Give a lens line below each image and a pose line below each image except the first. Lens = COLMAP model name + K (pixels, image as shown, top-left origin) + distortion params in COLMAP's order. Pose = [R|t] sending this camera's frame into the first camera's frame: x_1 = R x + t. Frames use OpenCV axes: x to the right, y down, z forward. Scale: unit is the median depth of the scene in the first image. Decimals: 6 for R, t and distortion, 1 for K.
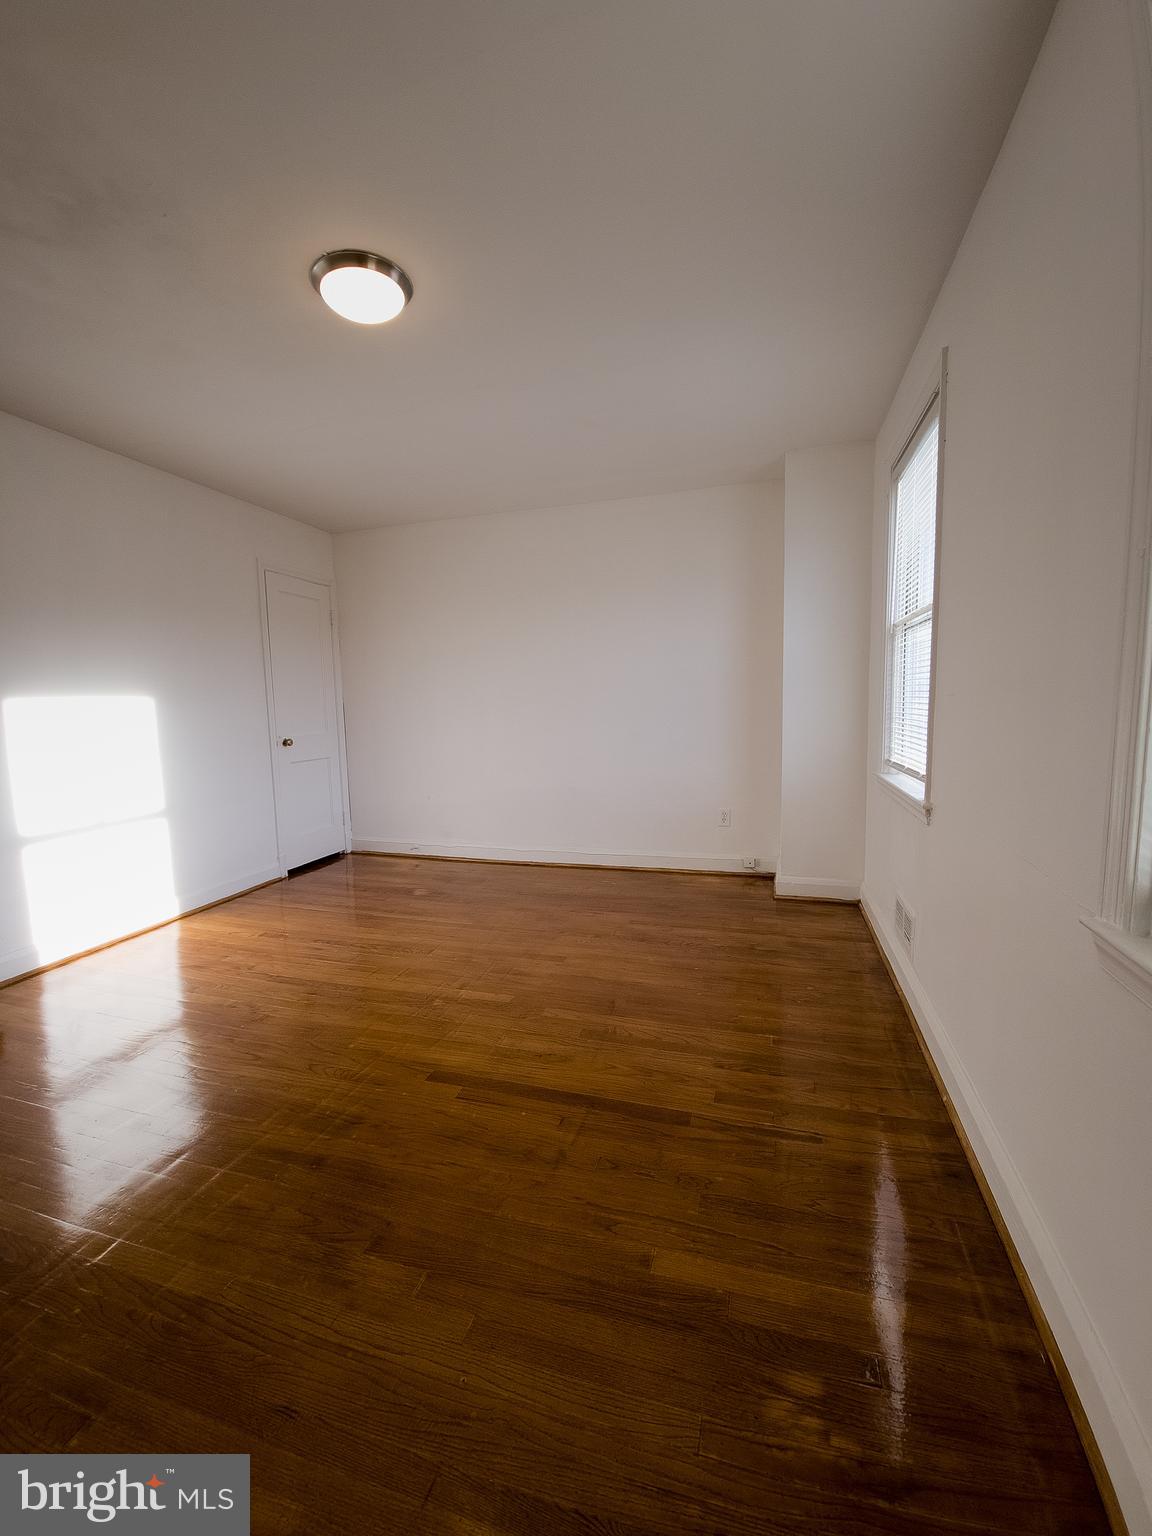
lens RADIAL K [[620.0, 0, 578.1], [0, 620.0, 754.8], [0, 0, 1]] dist [-0.003127, -0.006646]
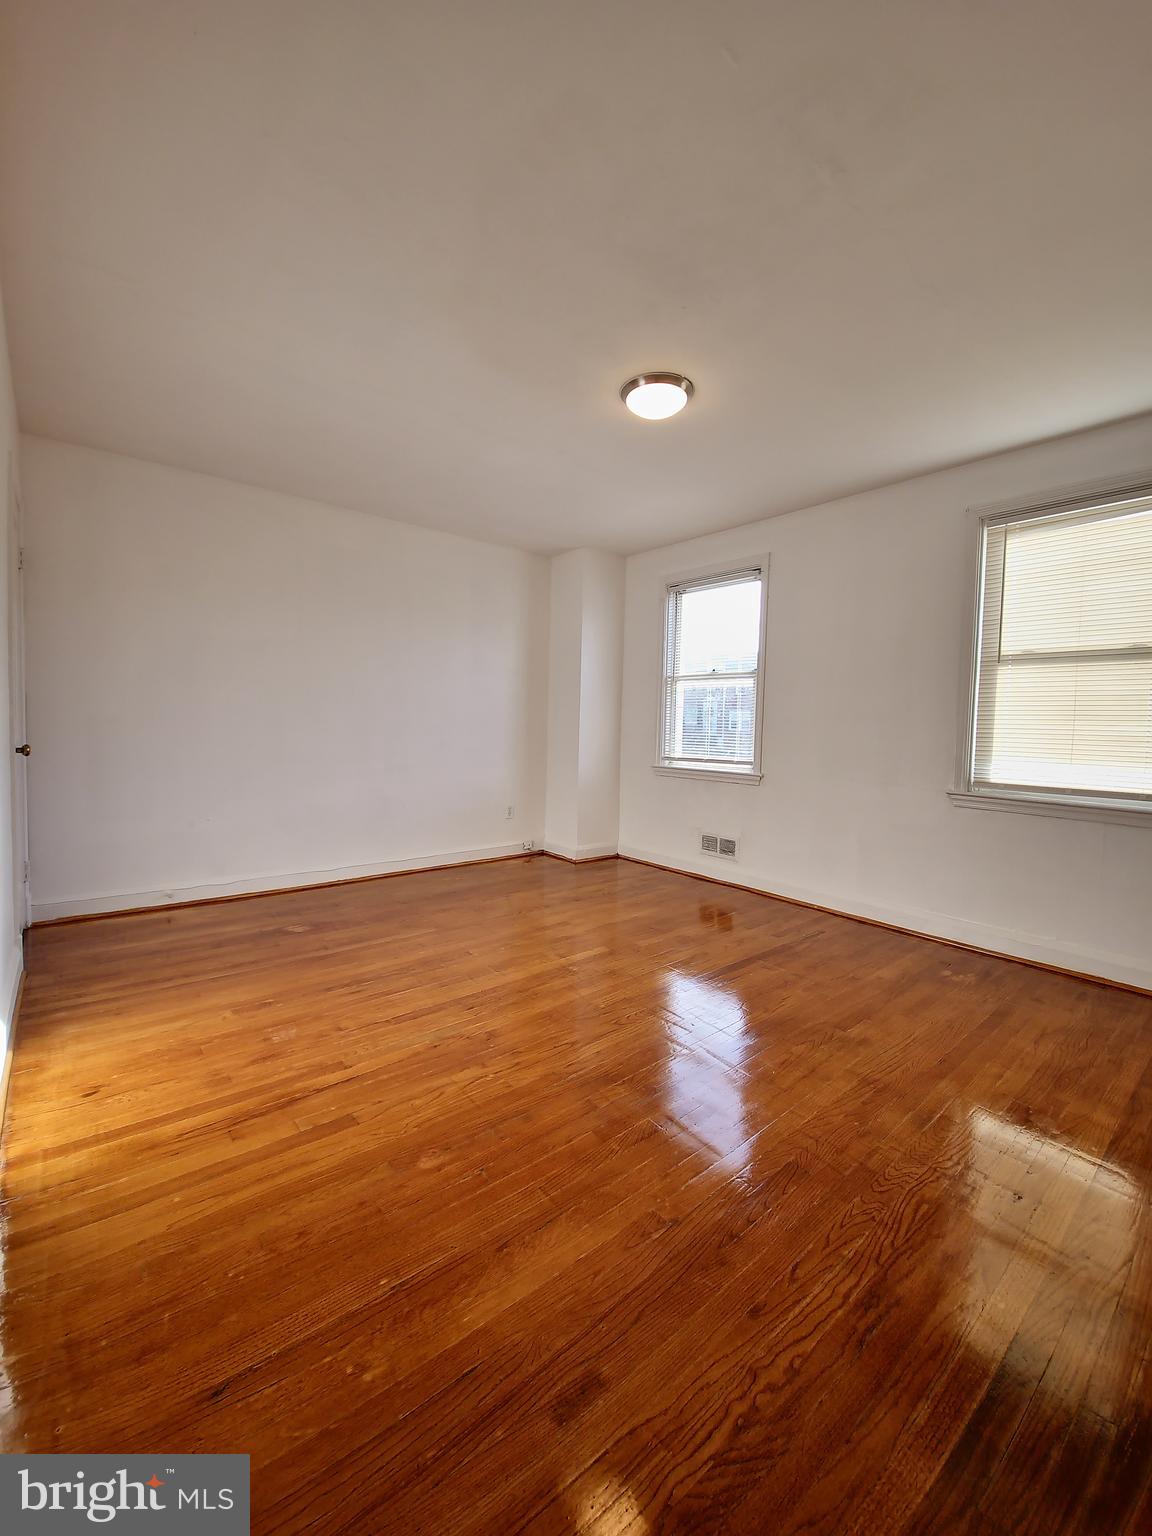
lens RADIAL K [[620.0, 0, 600.5], [0, 620.0, 748.1], [0, 0, 1]] dist [-0.003127, -0.006646]
pose [[0.534405, 0.001365, 0.845227, -1.251707], [0.040904, 0.998785, -0.027475, 0.038804], [-0.844238, 0.049256, 0.533700, 0.373650]]
